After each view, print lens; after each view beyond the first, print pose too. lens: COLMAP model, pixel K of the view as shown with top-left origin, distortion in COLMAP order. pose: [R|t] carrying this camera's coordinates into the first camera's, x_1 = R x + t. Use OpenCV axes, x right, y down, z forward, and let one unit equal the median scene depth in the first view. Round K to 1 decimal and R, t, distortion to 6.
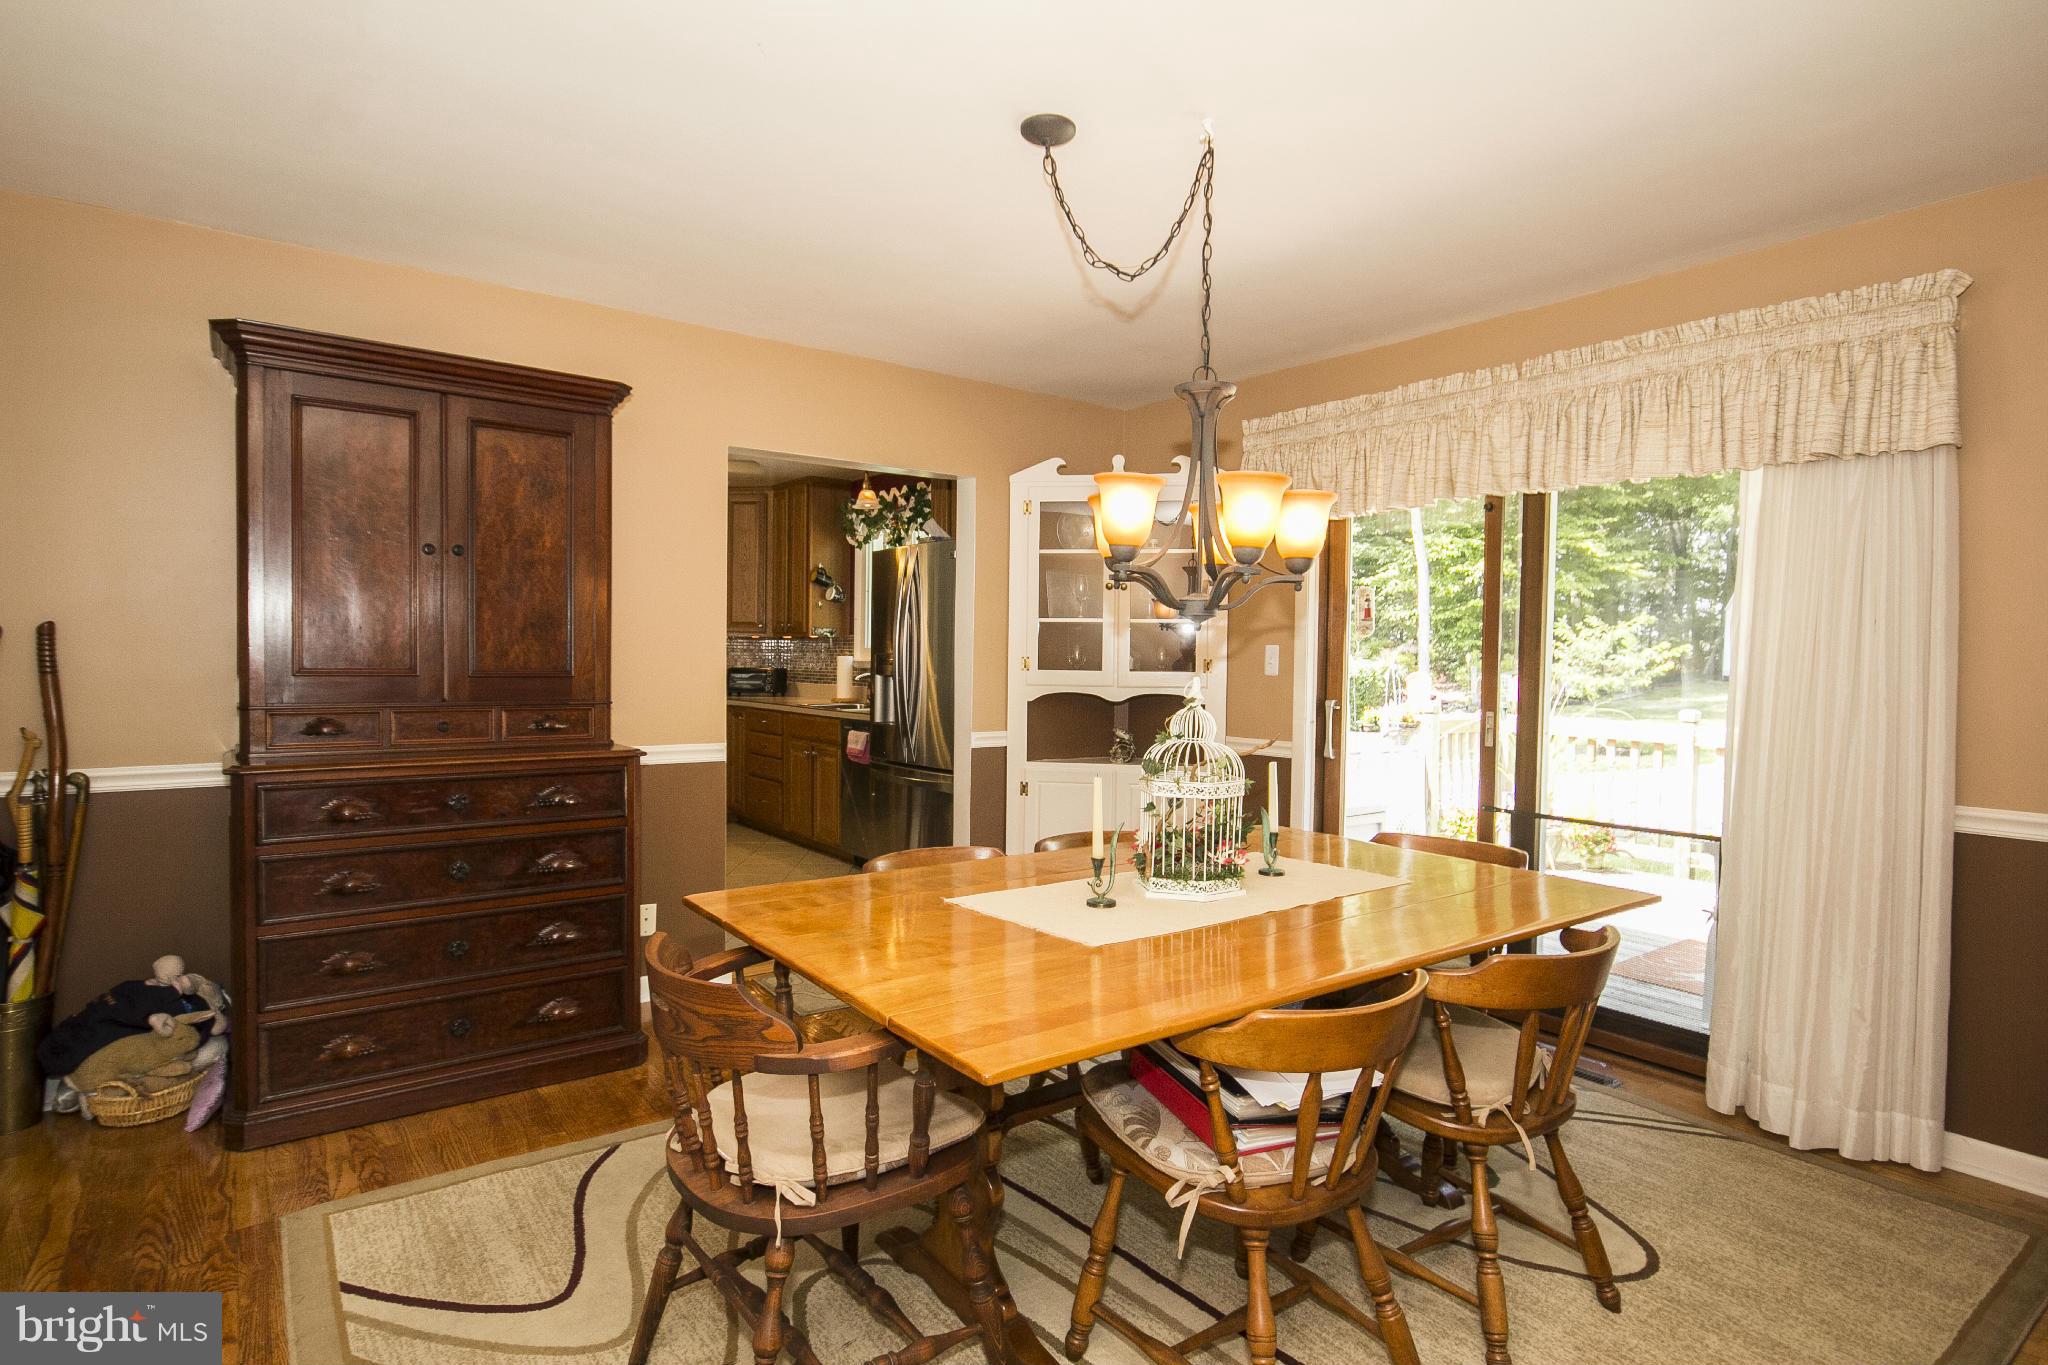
lens RADIAL K [[1059.7, 0, 1024.0], [0, 1059.7, 682.5], [0, 0, 1]] dist [-0.029244, 0.000057]
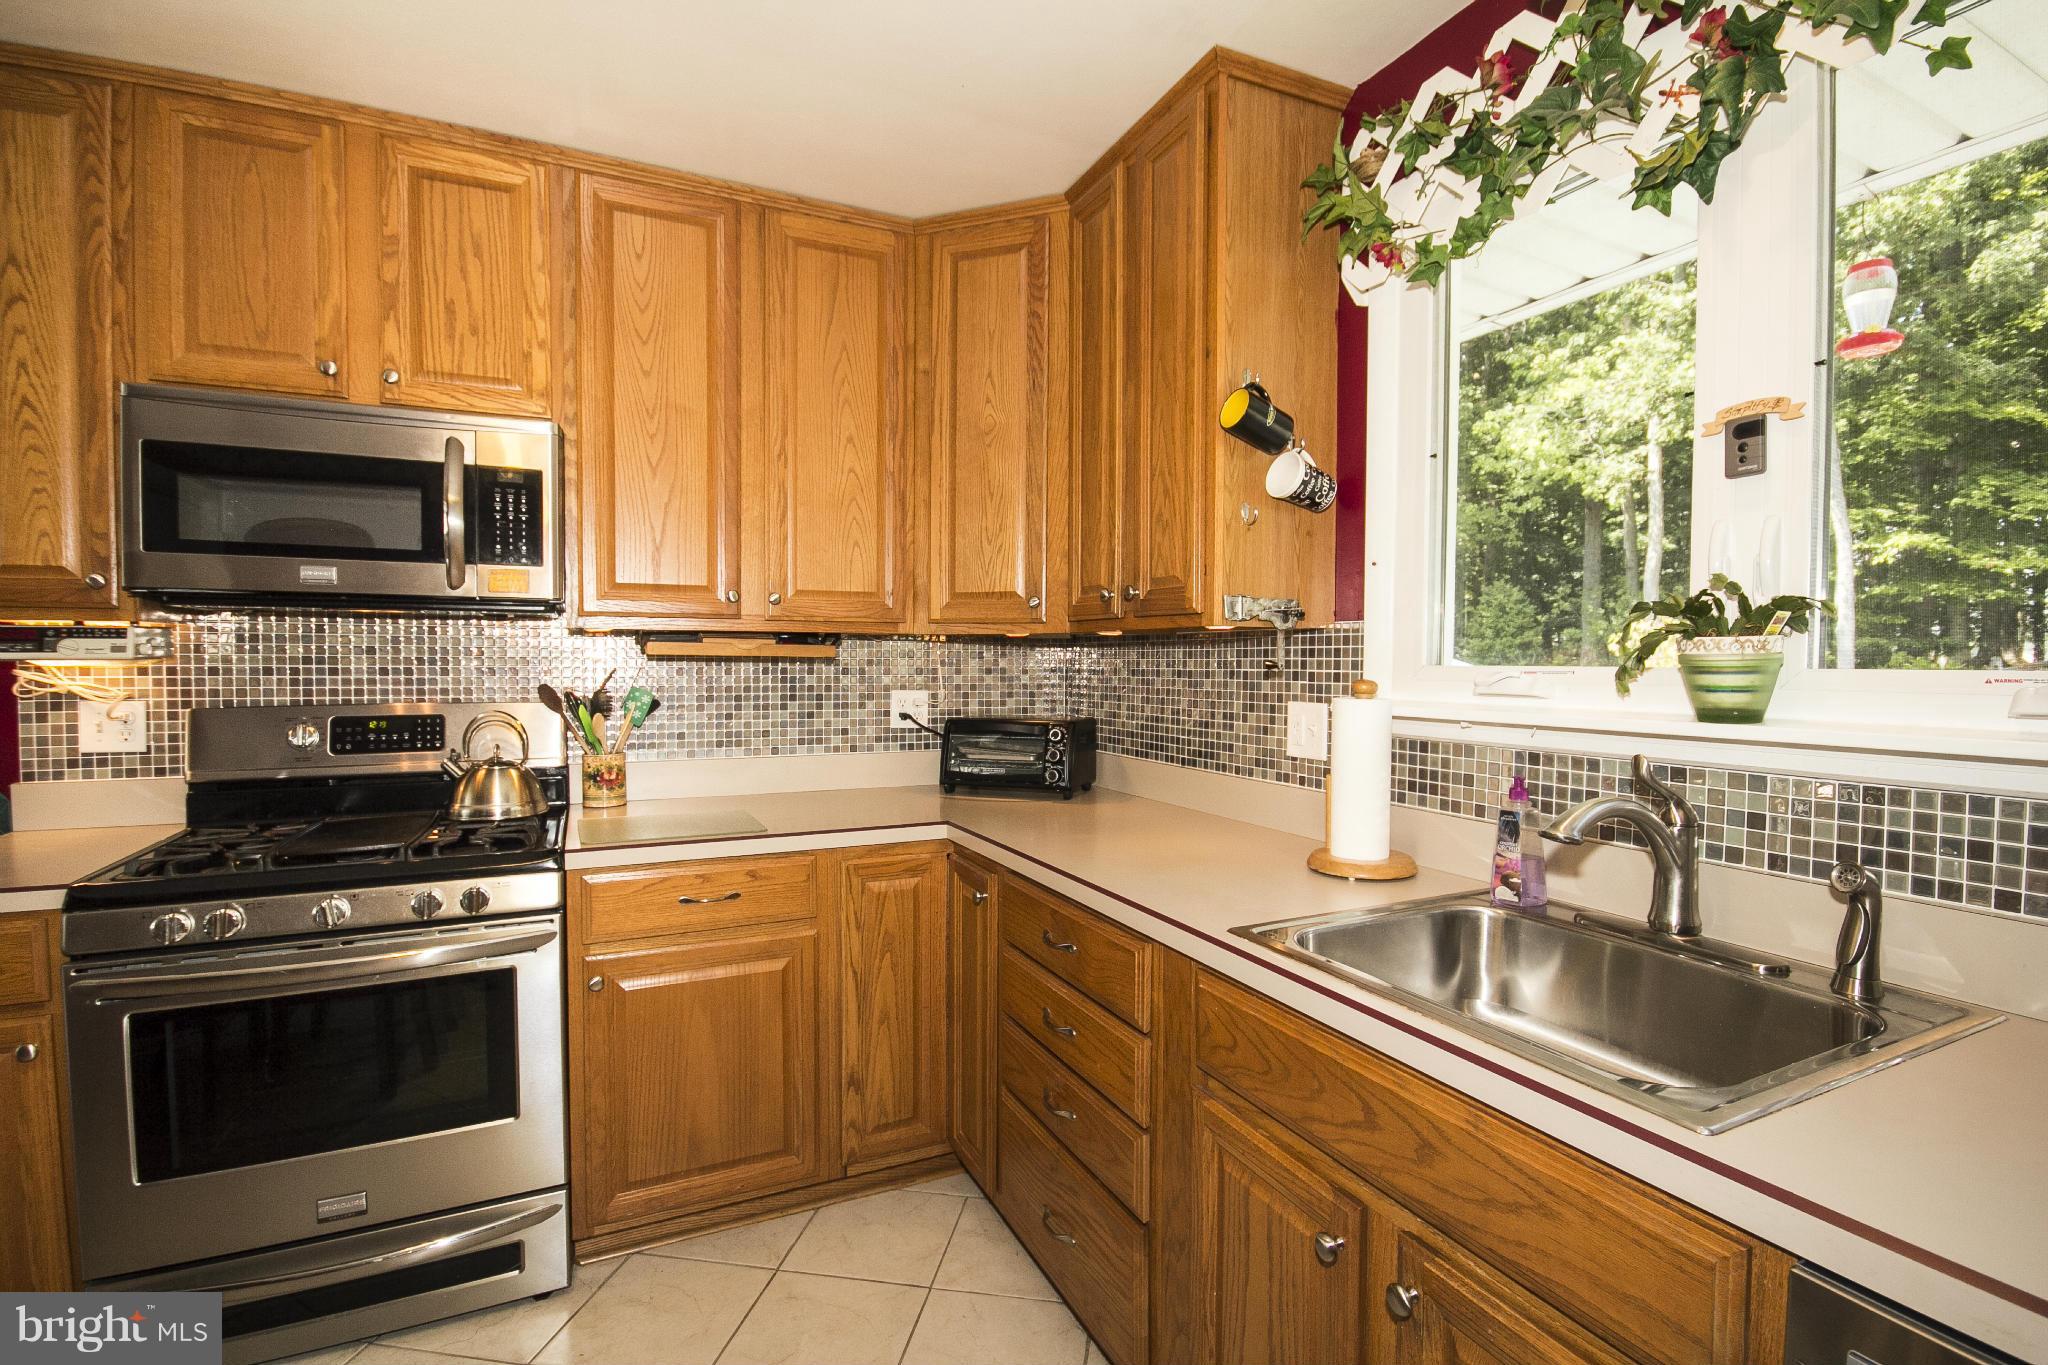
lens RADIAL K [[1059.7, 0, 1024.0], [0, 1059.7, 682.5], [0, 0, 1]] dist [-0.029244, 0.000057]
pose [[0.974300, -0.008556, -0.225092, -0.188692], [0.005069, 0.999858, -0.016063, -0.024987], [0.225197, 0.014509, 0.974205, 0.715468]]
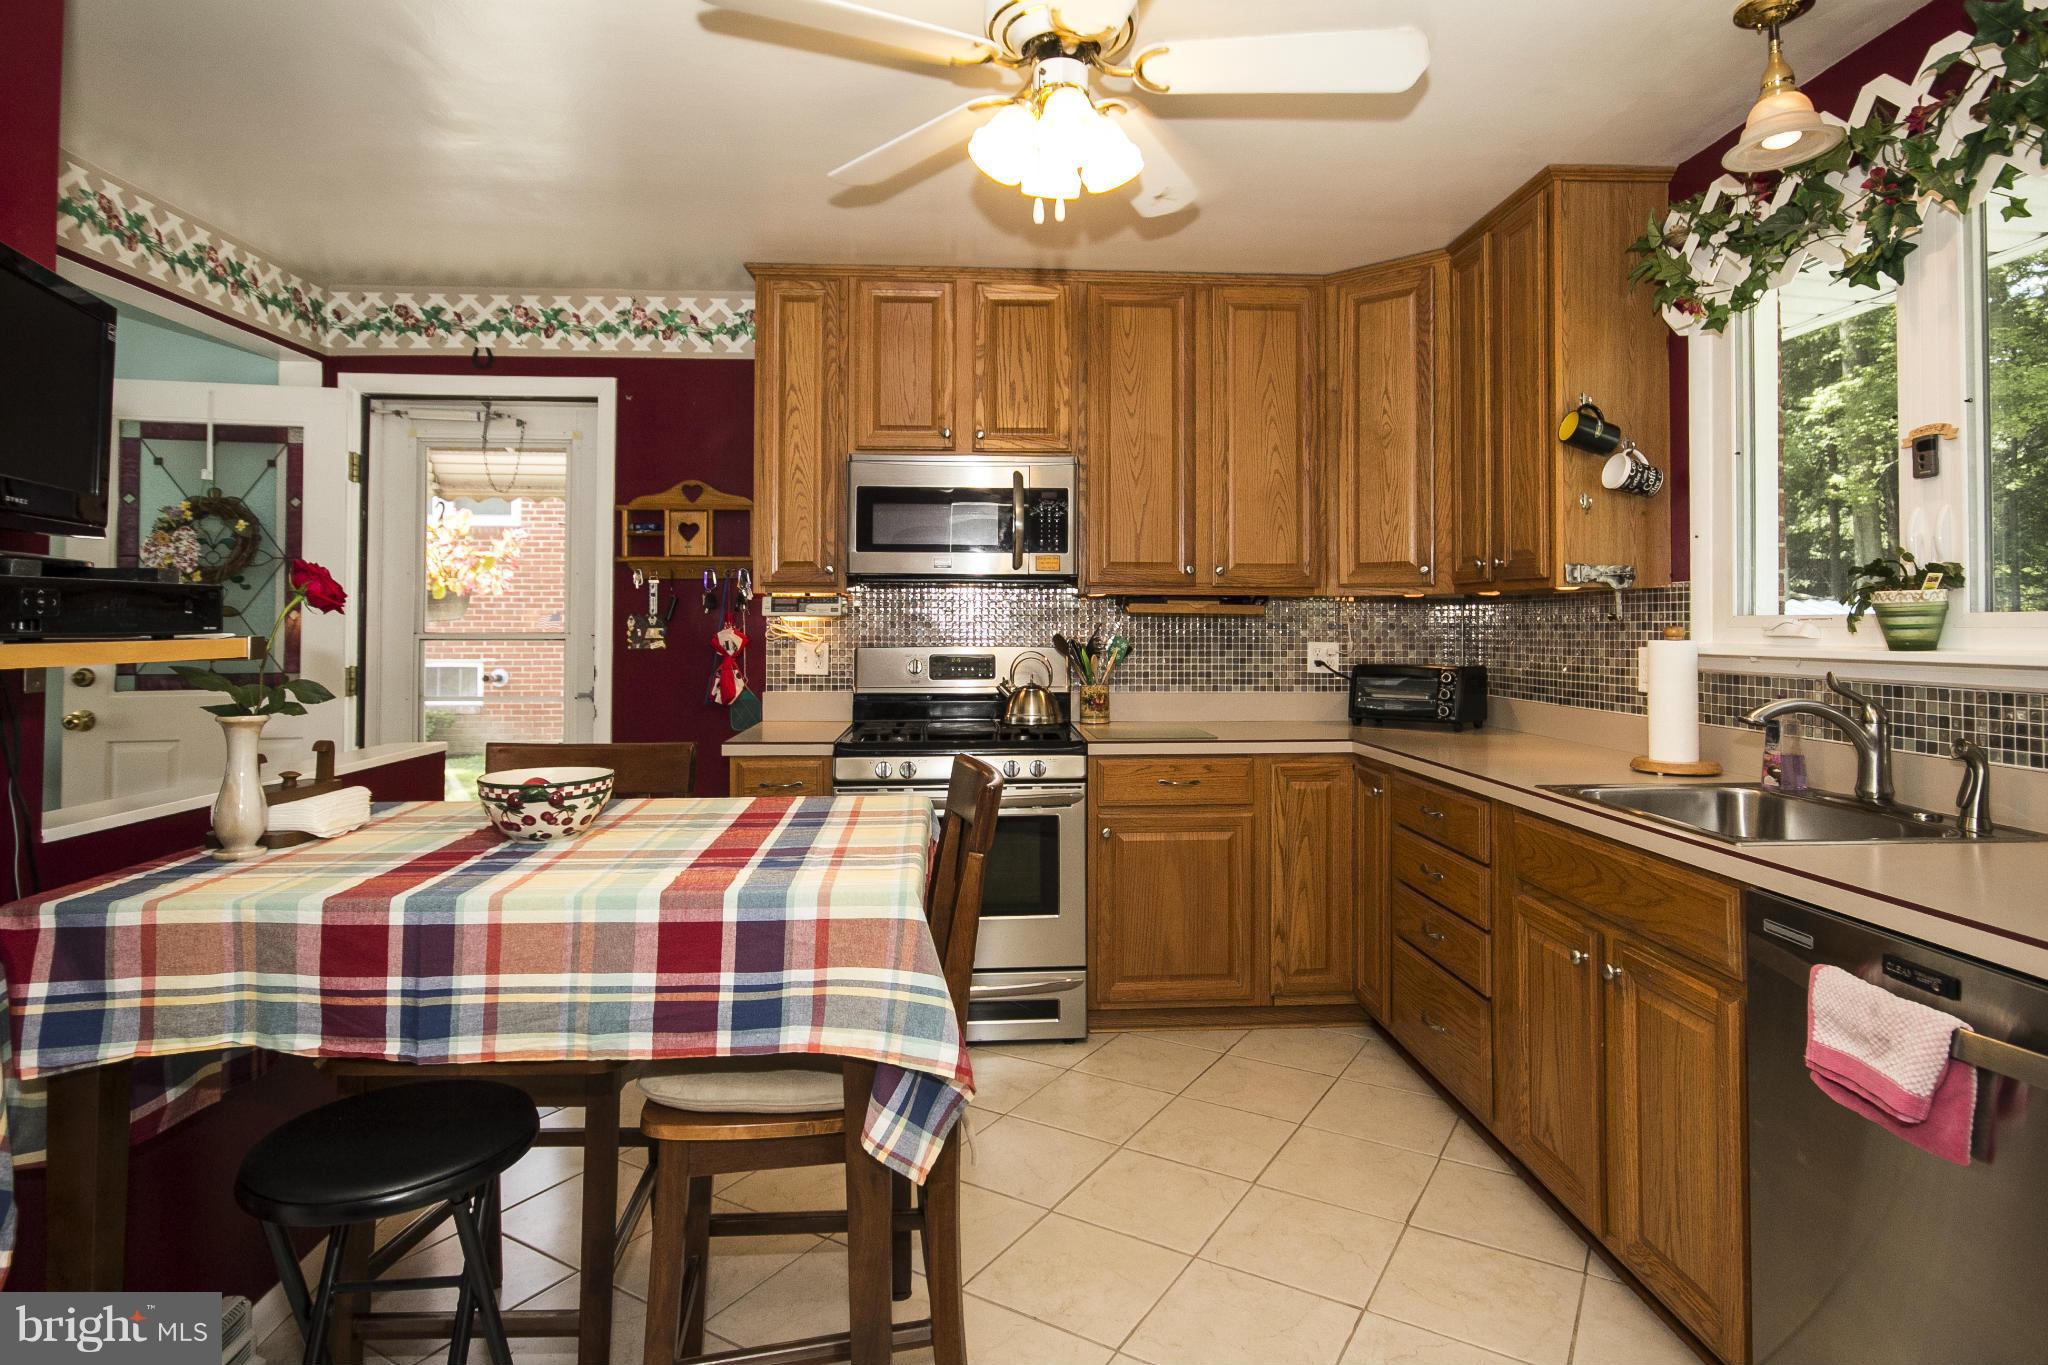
lens RADIAL K [[1136.1, 0, 1021.0], [0, 1136.1, 610.8], [0, 0, 1]] dist [-0.033089, 0.052197]
pose [[0.827535, -0.022222, -0.560974, -0.135862], [-0.006604, 0.998762, -0.049305, -0.015134], [0.561375, 0.044506, 0.826364, 0.565666]]
